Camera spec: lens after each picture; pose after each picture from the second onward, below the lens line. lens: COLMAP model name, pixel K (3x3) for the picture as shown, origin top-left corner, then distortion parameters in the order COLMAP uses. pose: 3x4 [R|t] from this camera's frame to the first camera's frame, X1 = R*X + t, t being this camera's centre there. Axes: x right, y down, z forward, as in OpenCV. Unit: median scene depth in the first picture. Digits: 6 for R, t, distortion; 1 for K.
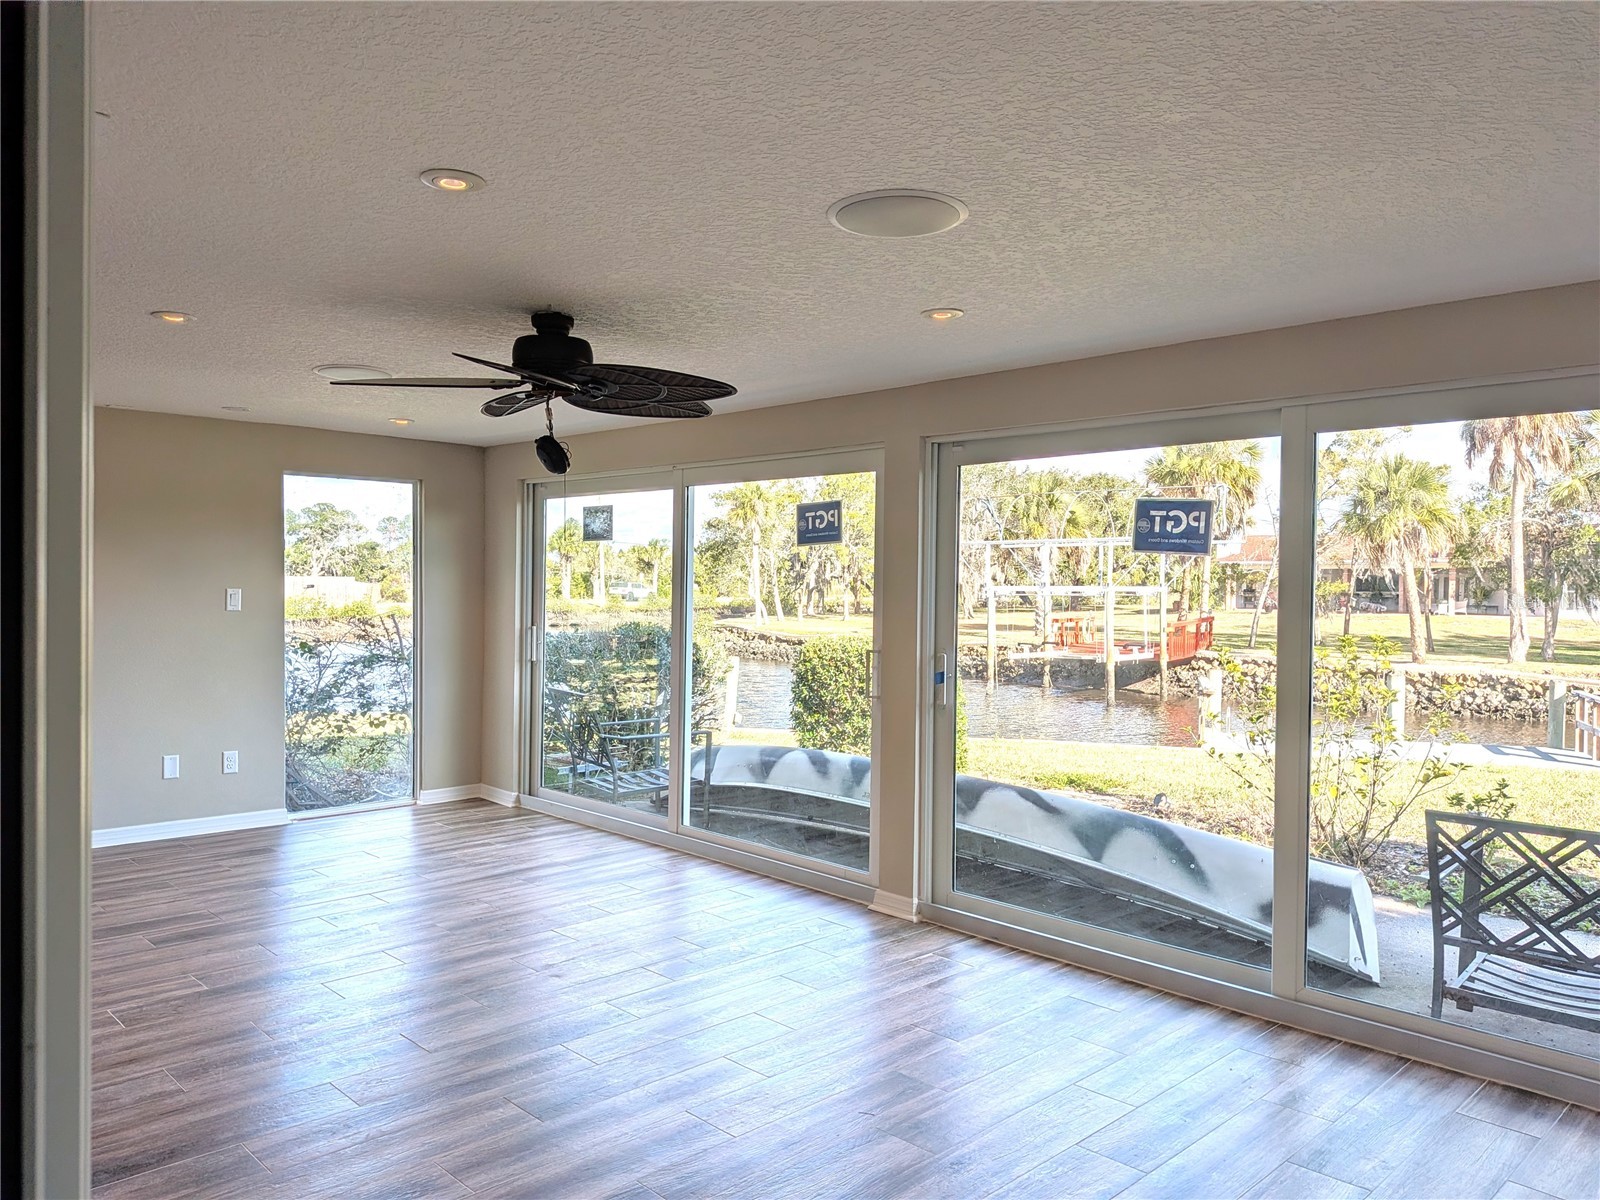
lens RADIAL K [[1144.7, 0, 800.0], [0, 1144.7, 600.0], [0, 0, 1]] dist [0.073765, -0.093377]
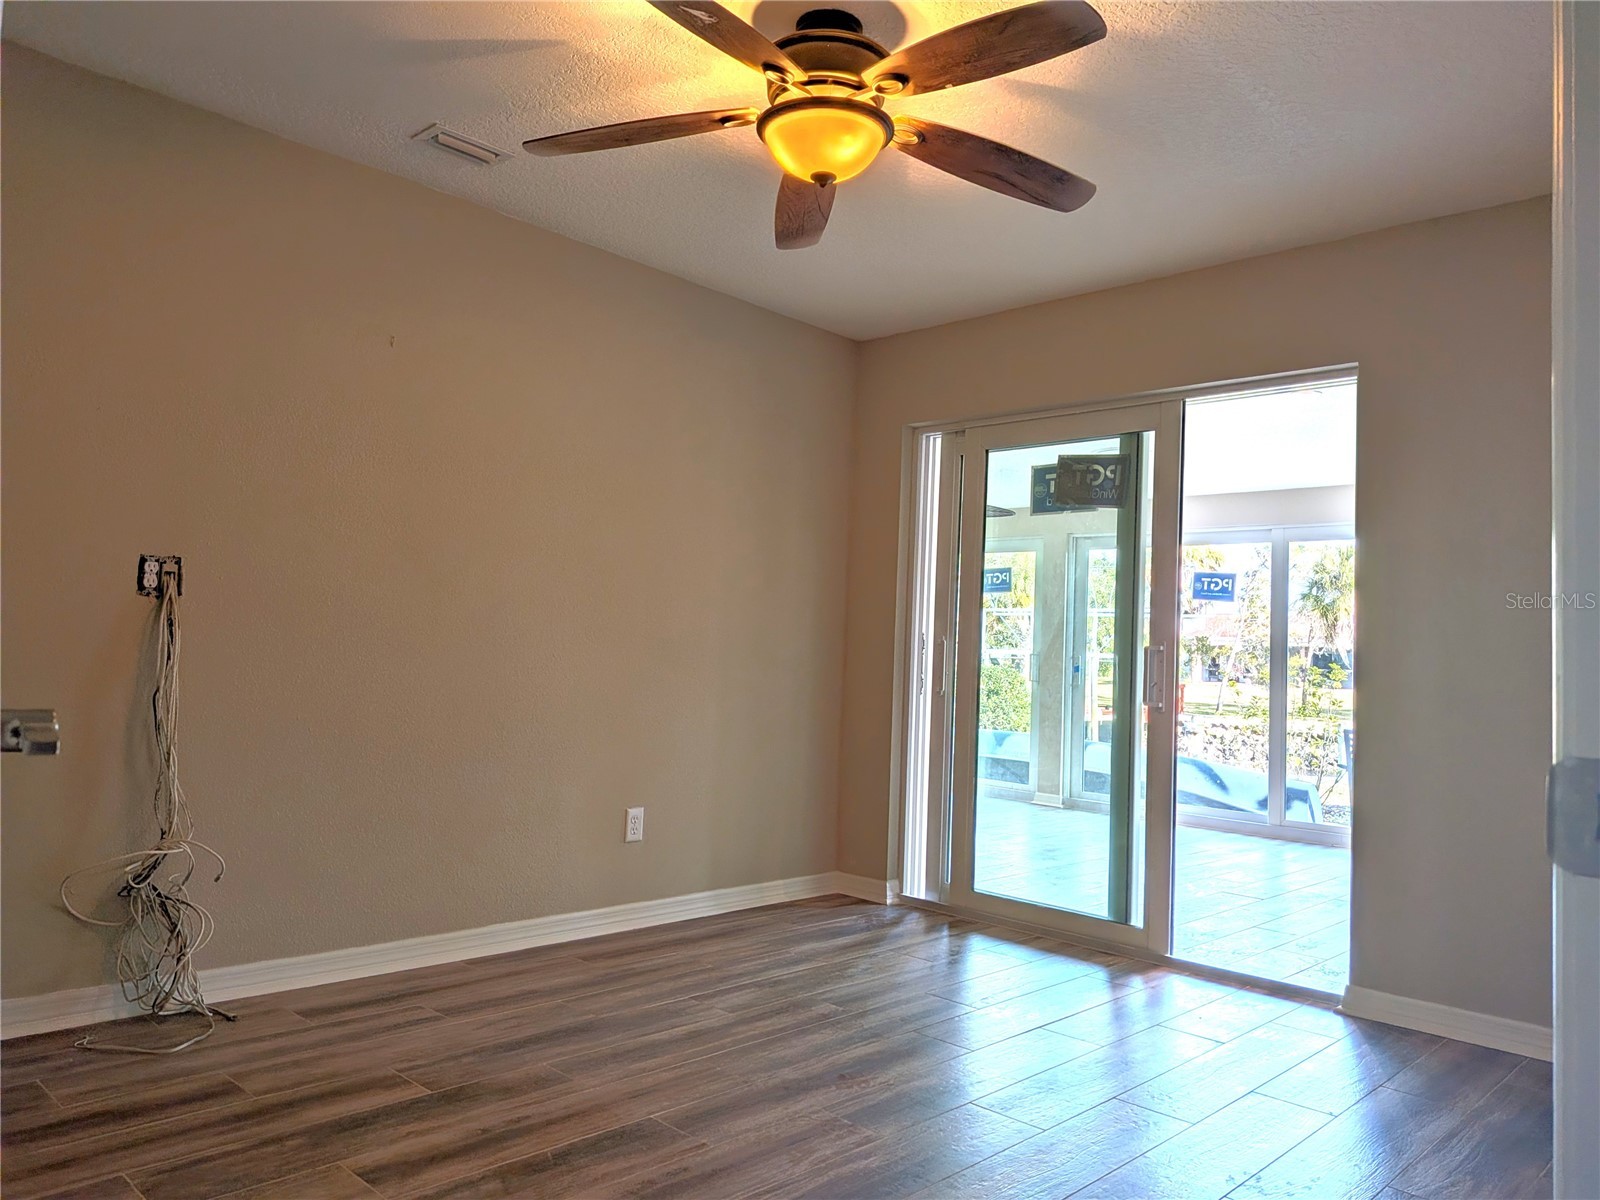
lens RADIAL K [[1144.7, 0, 800.0], [0, 1144.7, 600.0], [0, 0, 1]] dist [0.073765, -0.093377]
pose [[0.999137, 0.029546, 0.029205, -0.320427], [-0.027786, 0.997875, -0.058931, 0.069240], [-0.030884, 0.058069, 0.997835, -0.677587]]
